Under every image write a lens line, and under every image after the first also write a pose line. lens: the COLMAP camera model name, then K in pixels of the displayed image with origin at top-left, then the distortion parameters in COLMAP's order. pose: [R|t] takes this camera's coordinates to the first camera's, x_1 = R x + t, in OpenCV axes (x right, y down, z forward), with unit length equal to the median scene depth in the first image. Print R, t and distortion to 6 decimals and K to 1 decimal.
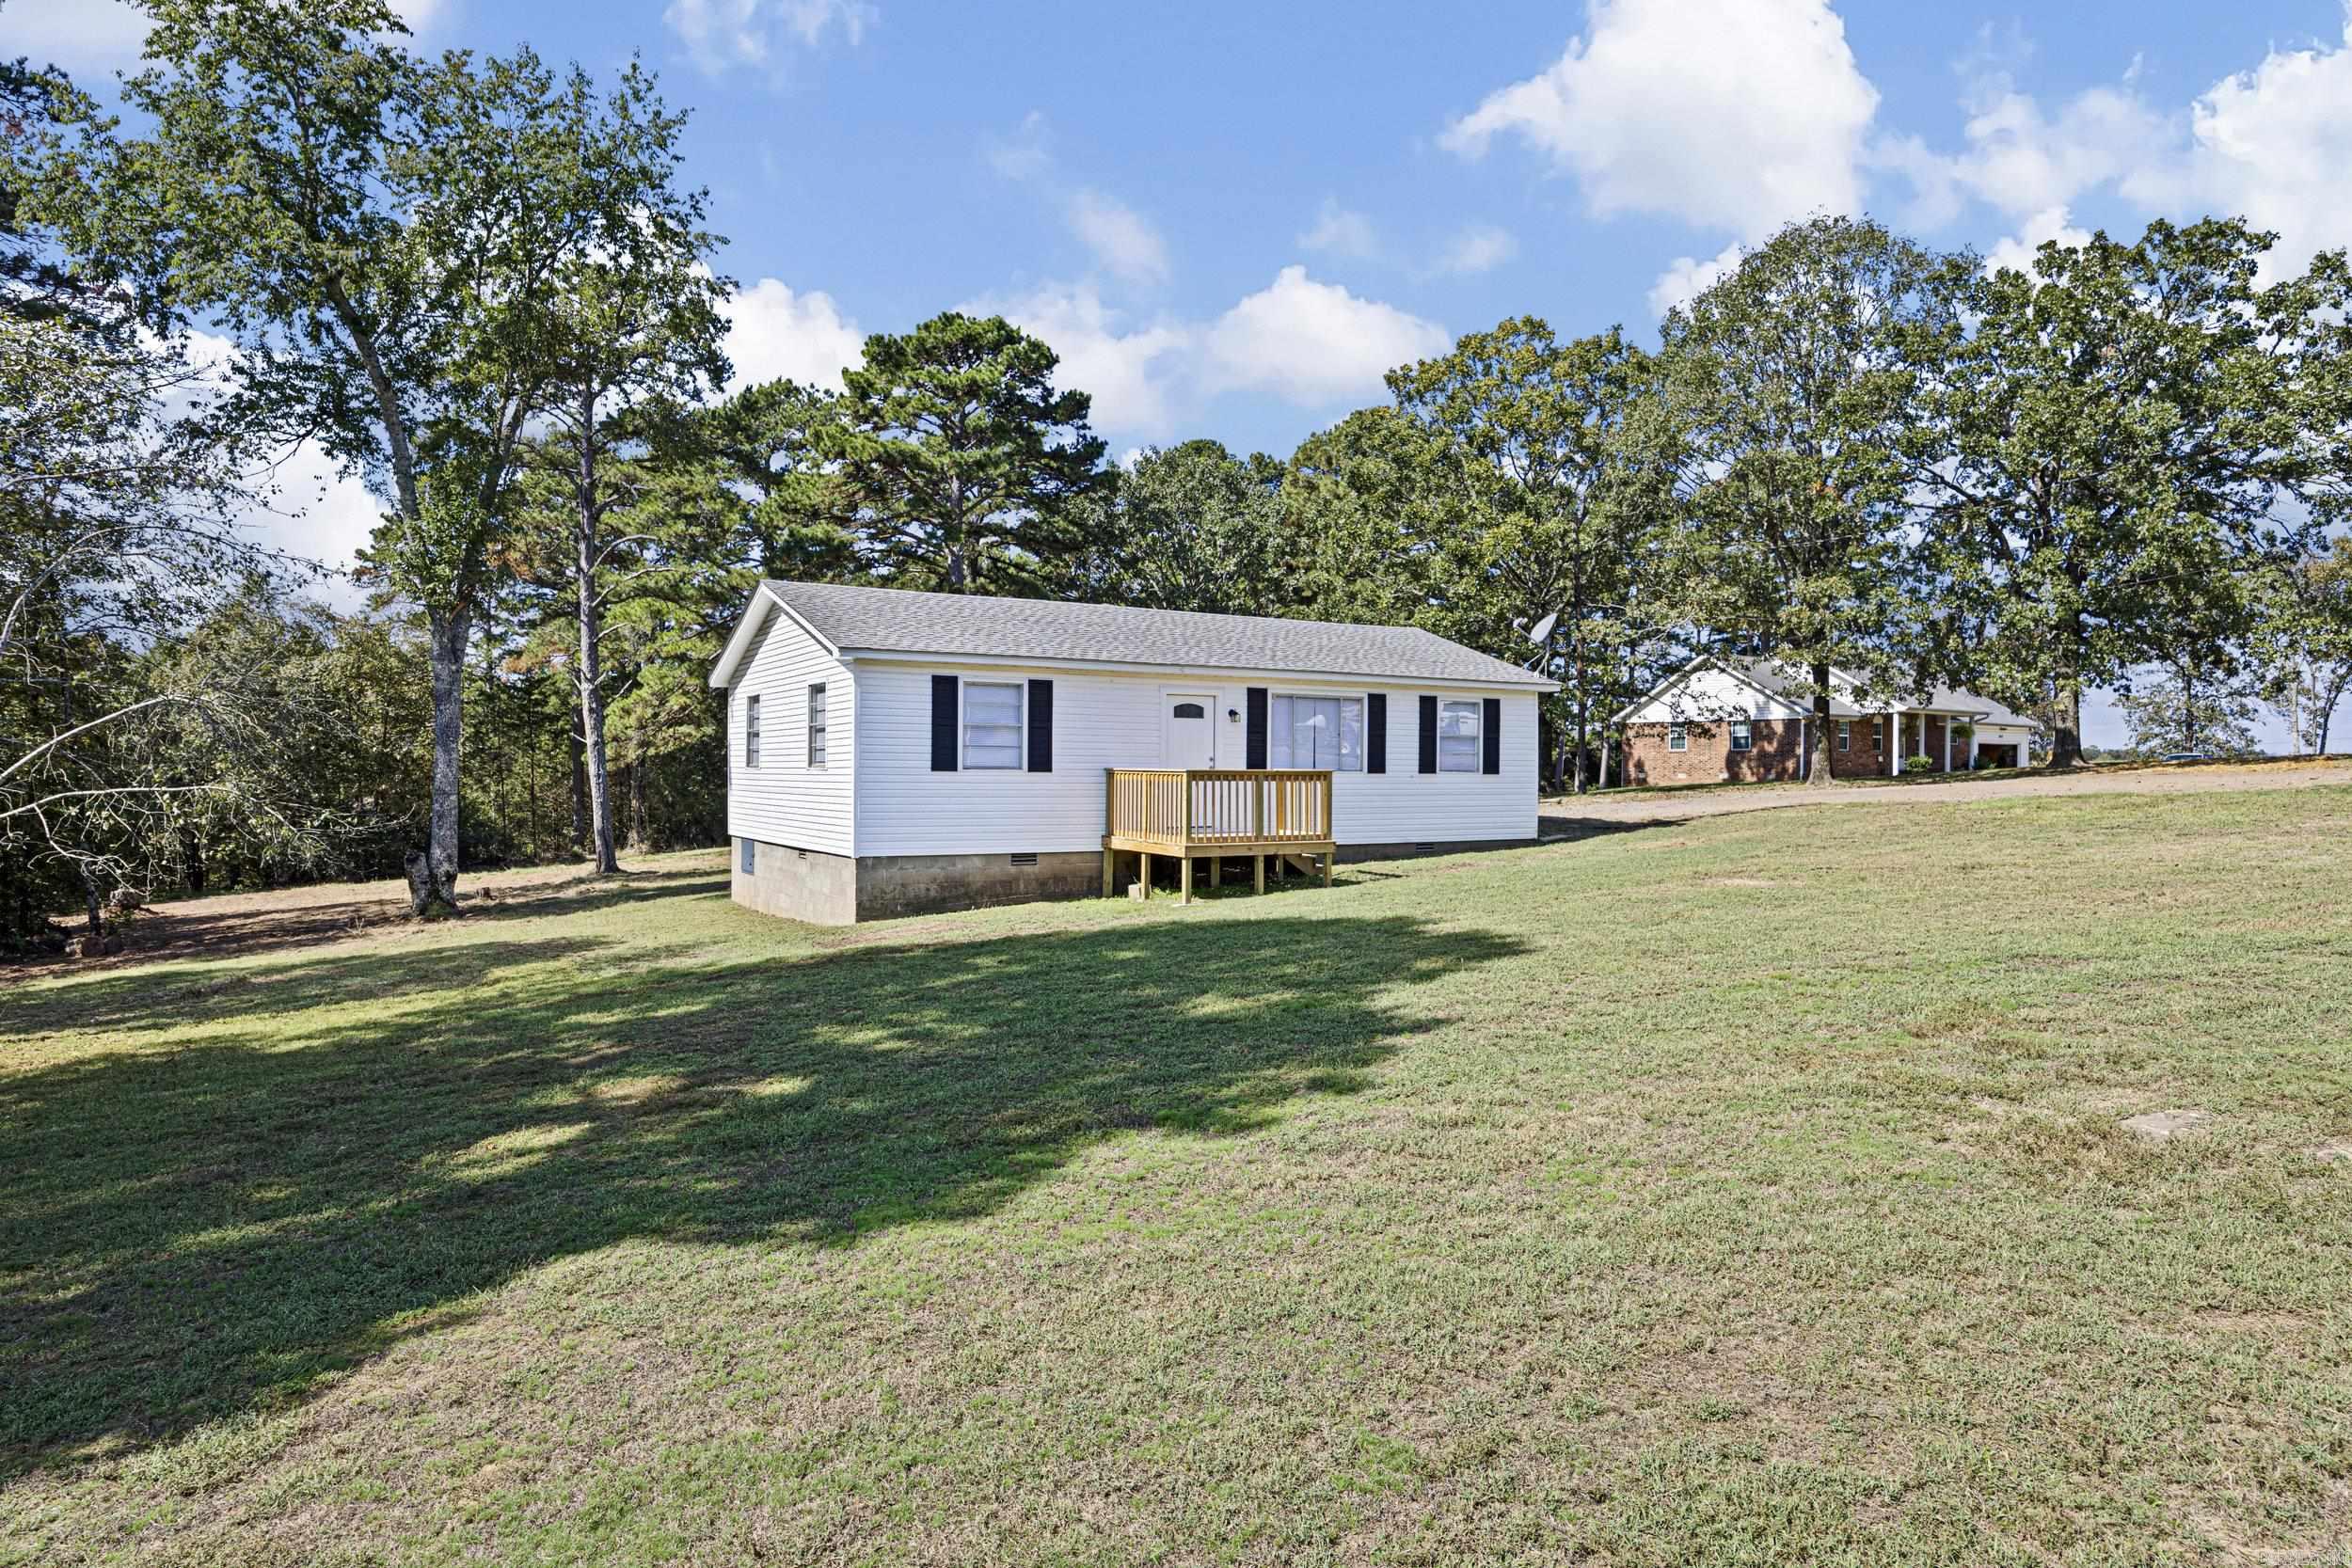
lens RADIAL K [[1430.1, 0, 1171.0], [0, 1430.1, 765.7], [0, 0, 1]] dist [-0.005347, 0.000166]
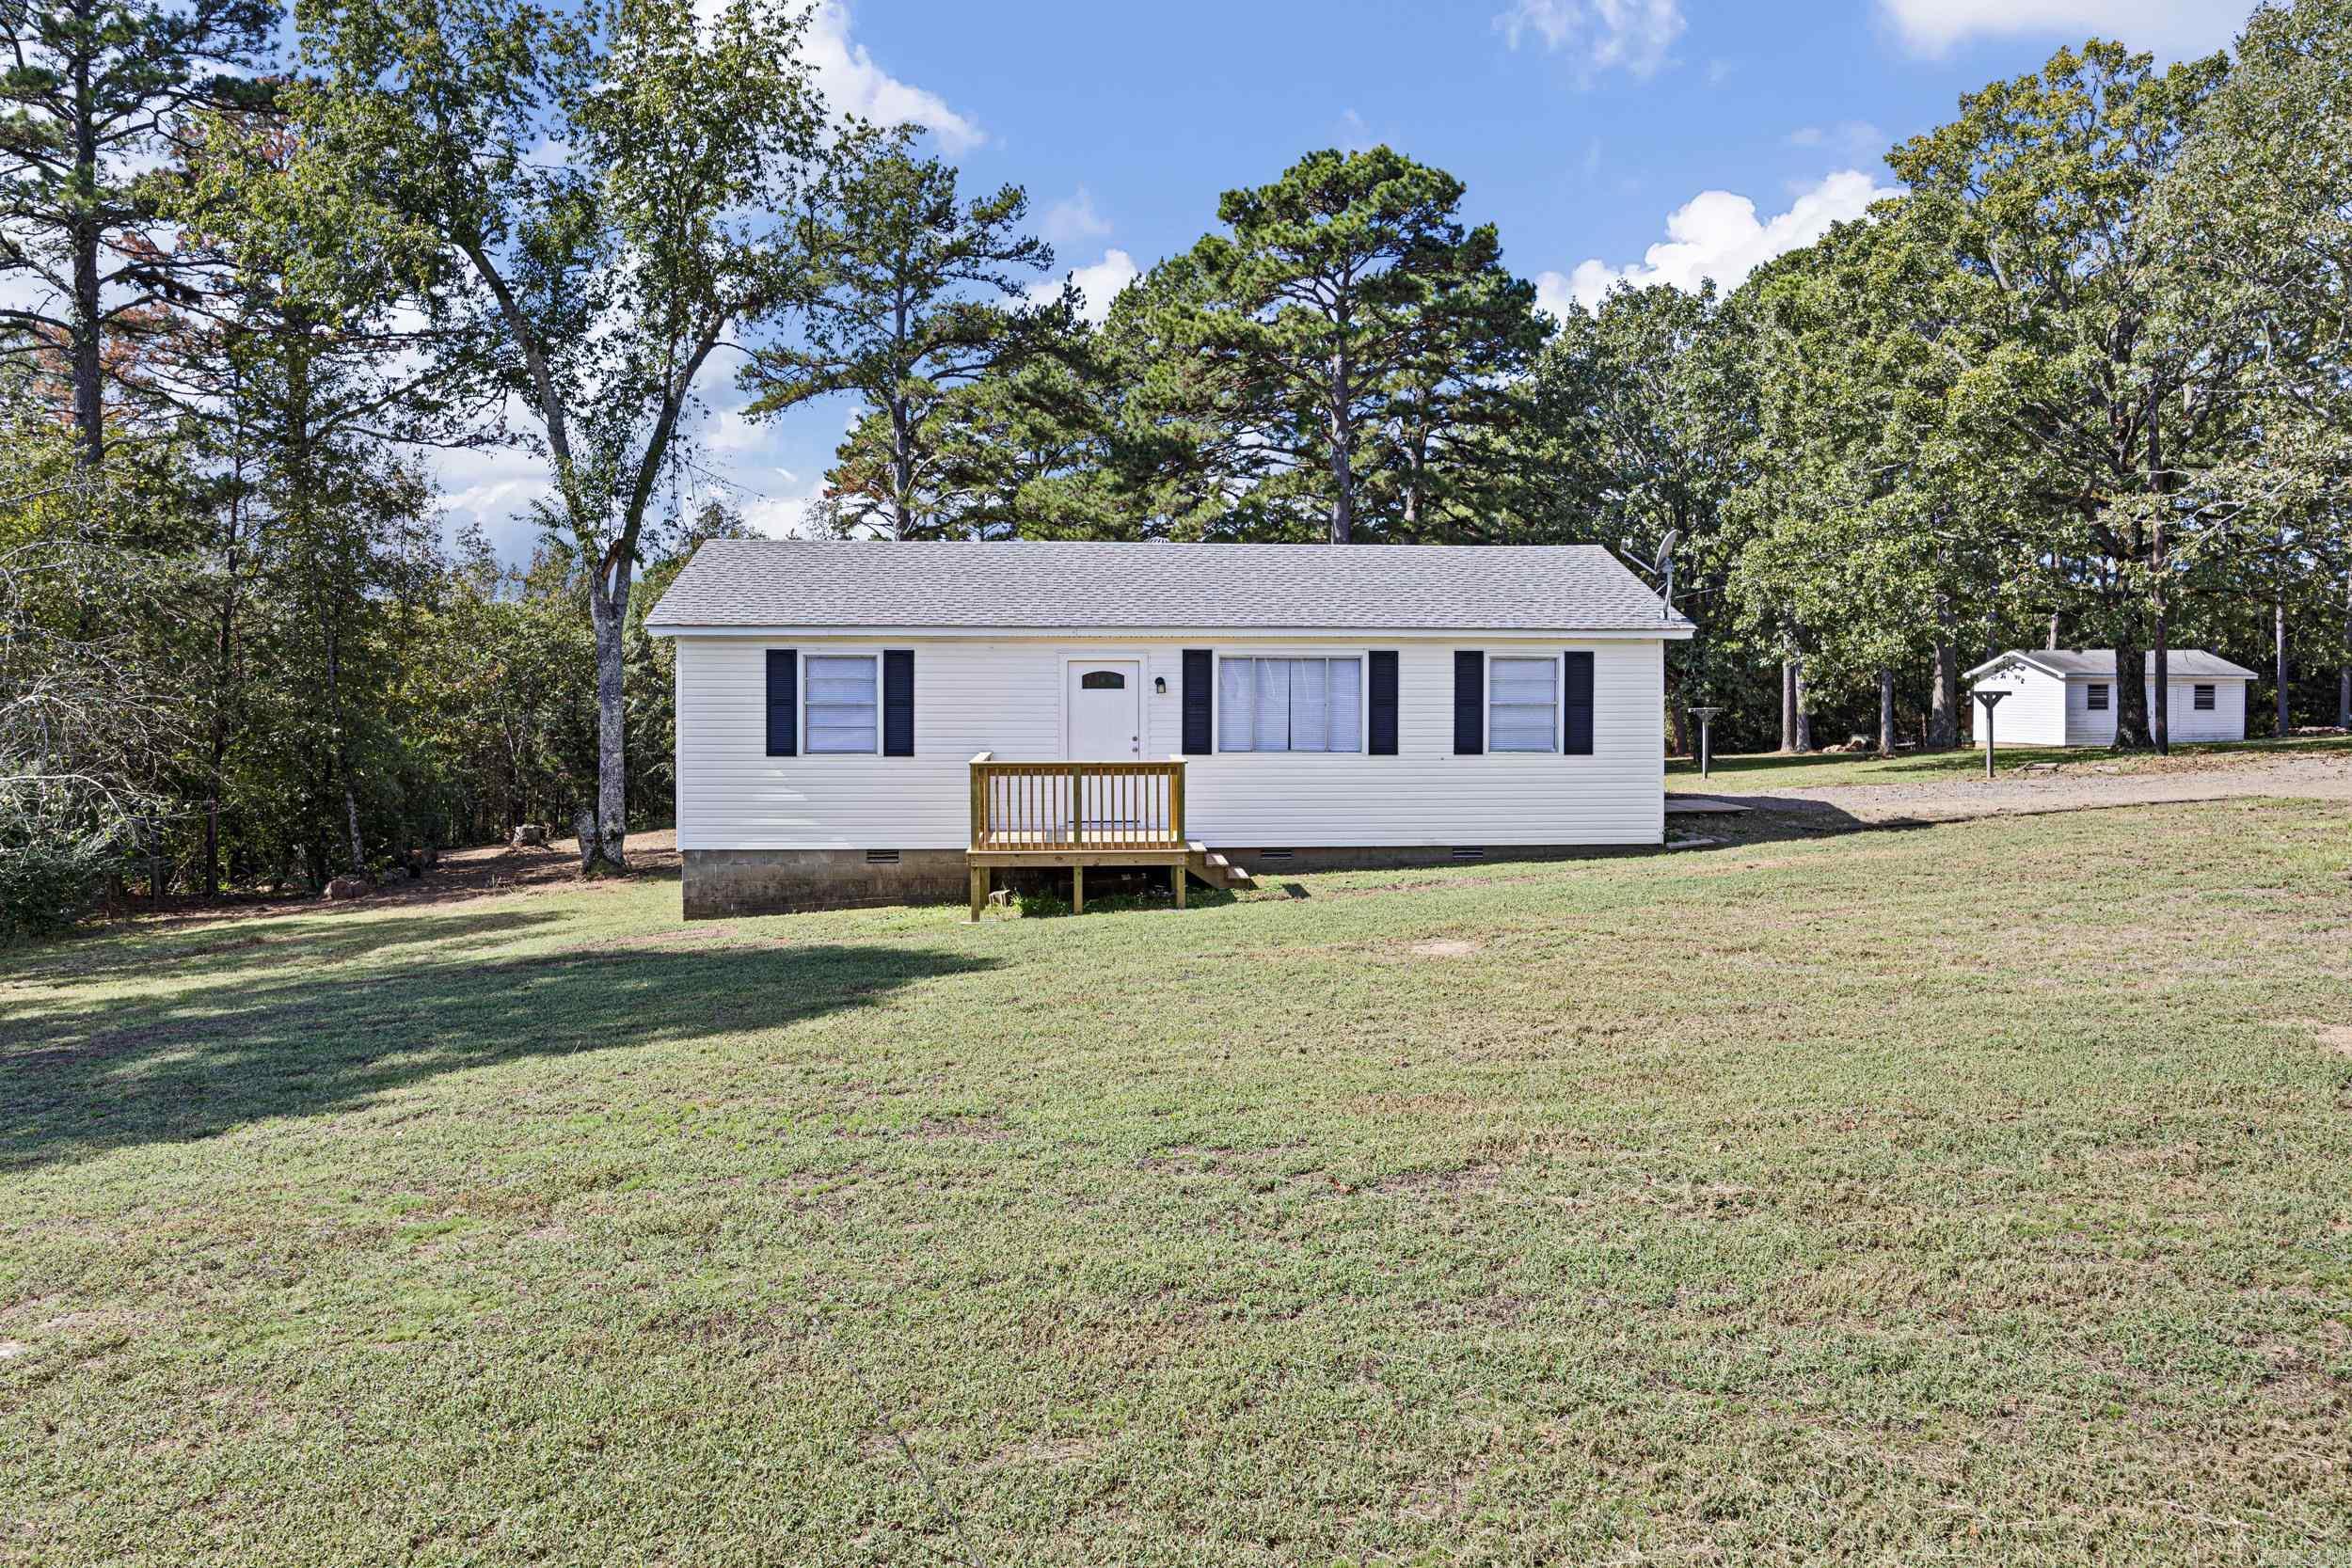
lens RADIAL K [[1768.0, 0, 1158.6], [0, 1768.0, 710.8], [0, 0, 1]] dist [-0.001391, 0.001390]
pose [[0.893574, 0.004053, -0.448897, 0.379722], [0.006740, 0.999725, 0.022445, -0.033294], [0.448865, -0.023082, 0.893302, 0.080696]]
